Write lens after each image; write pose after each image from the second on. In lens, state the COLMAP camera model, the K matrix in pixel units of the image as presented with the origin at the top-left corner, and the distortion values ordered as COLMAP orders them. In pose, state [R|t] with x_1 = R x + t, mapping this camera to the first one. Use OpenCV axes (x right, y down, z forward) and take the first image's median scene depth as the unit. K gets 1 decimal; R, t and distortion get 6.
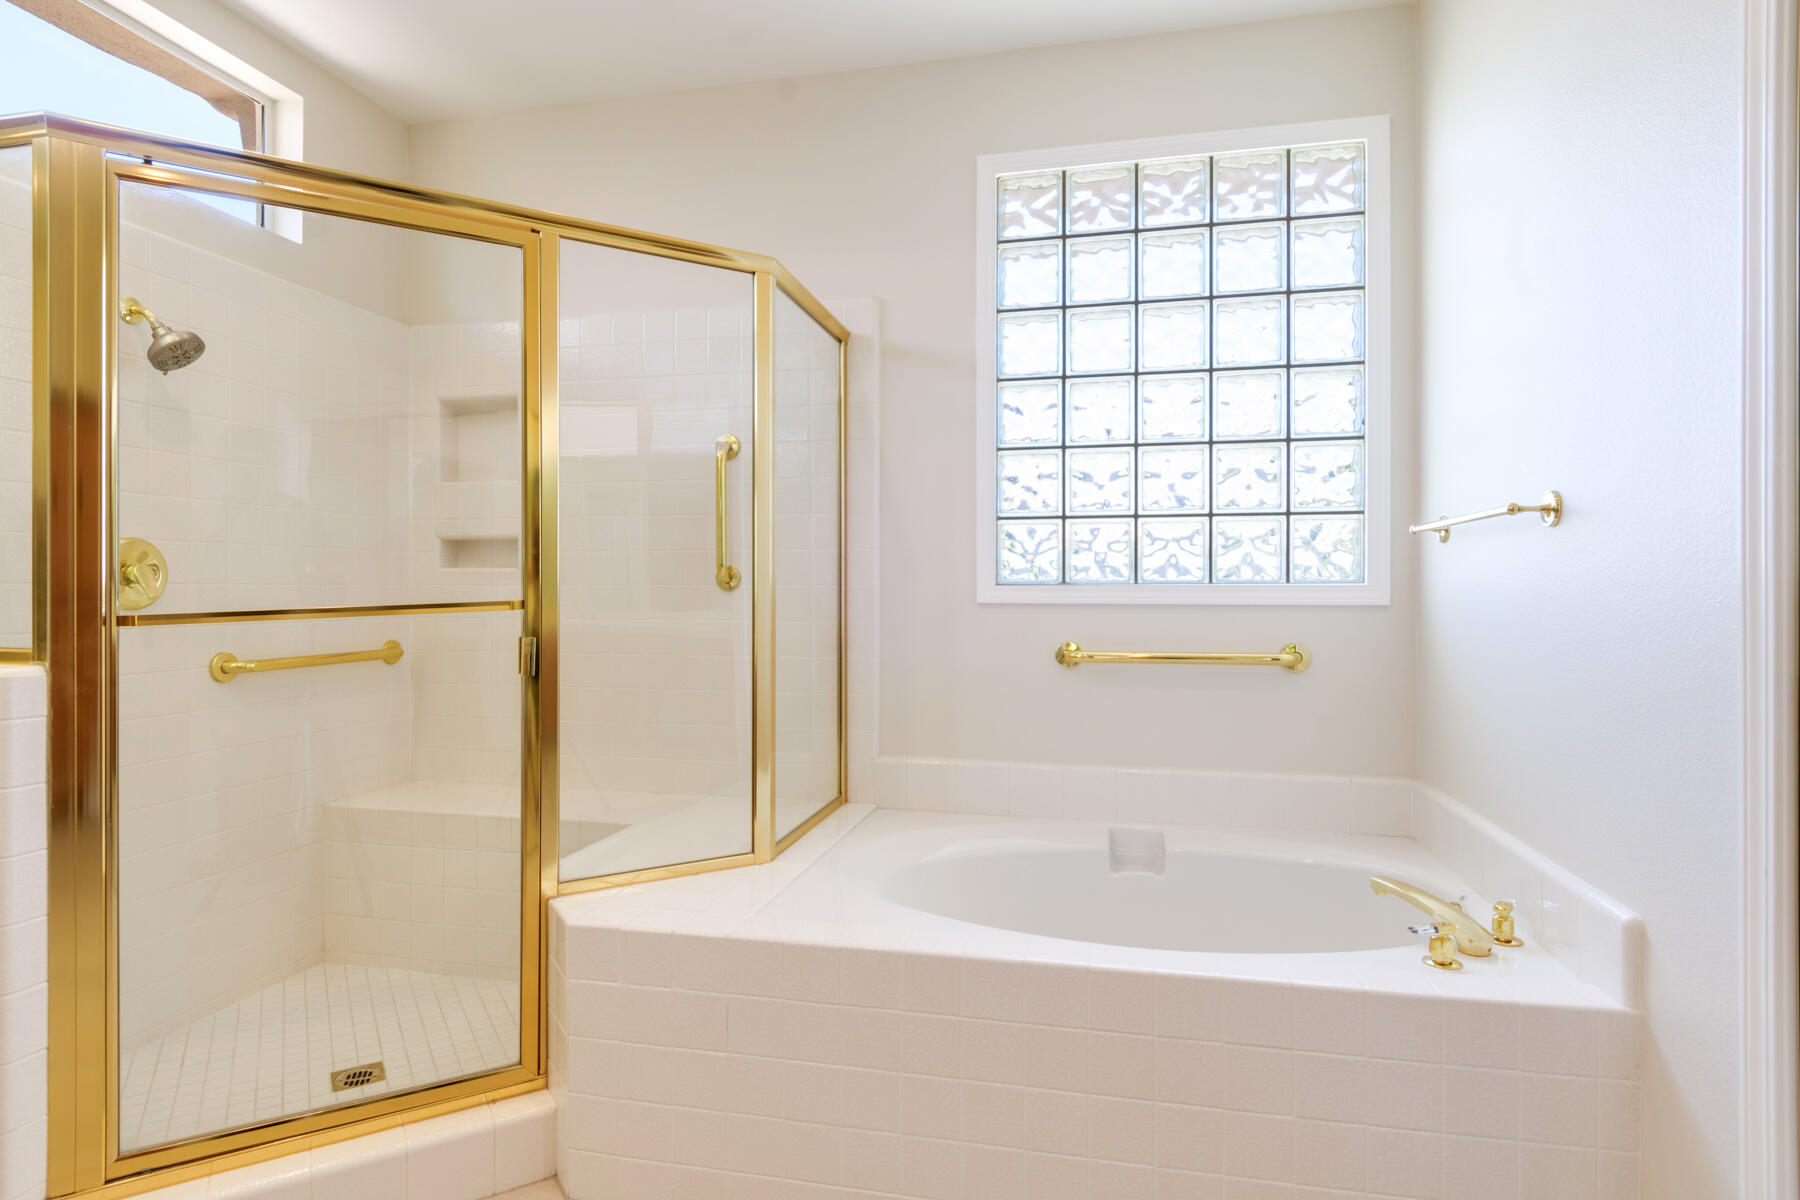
lens RADIAL K [[966.9, 0, 898.0], [0, 966.9, 594.3], [0, 0, 1]] dist [-0.001529, 0.000244]
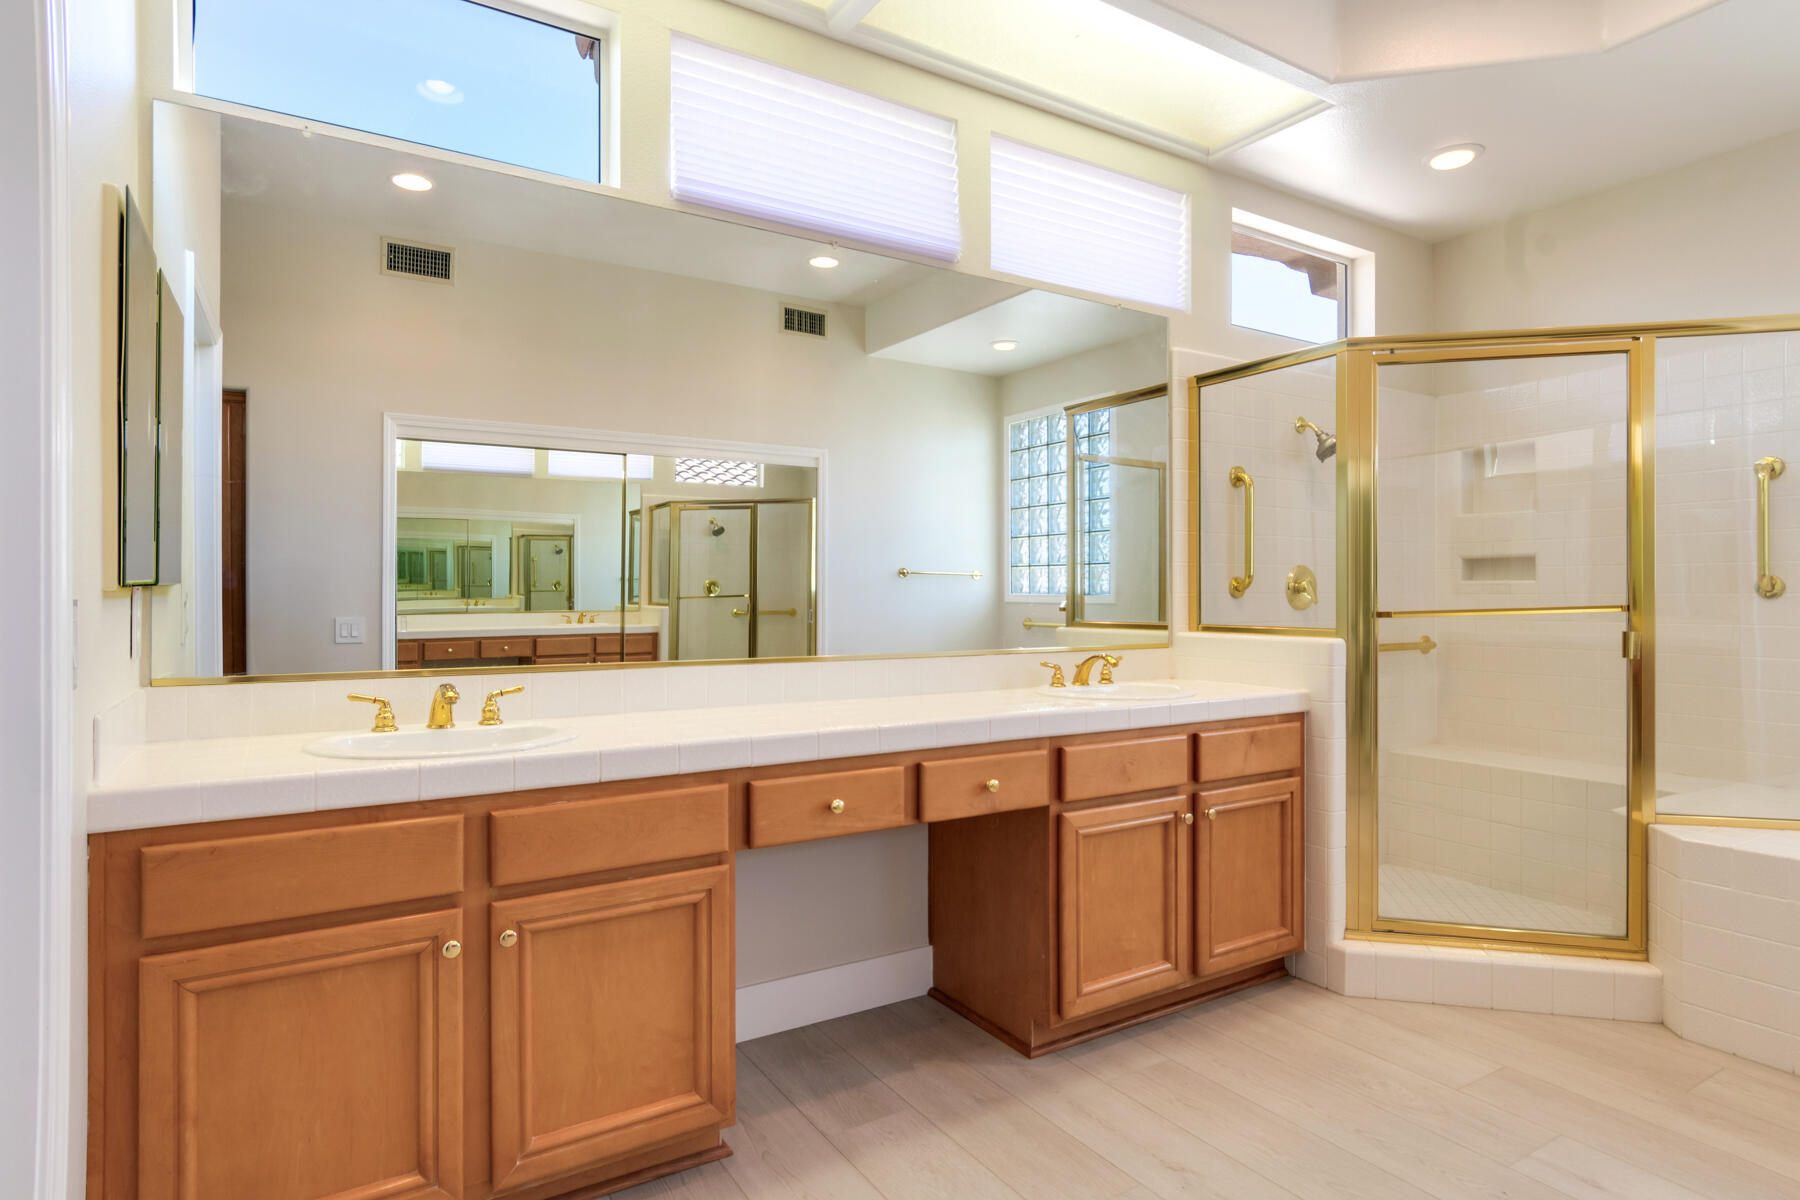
lens RADIAL K [[966.9, 0, 903.1], [0, 966.9, 594.6], [0, 0, 1]] dist [-0.001529, 0.000244]
pose [[0.698744, -0.003428, -0.715363, -0.103845], [-0.002753, 0.999968, -0.007481, 0.004141], [0.715366, 0.007197, 0.698713, -0.619105]]
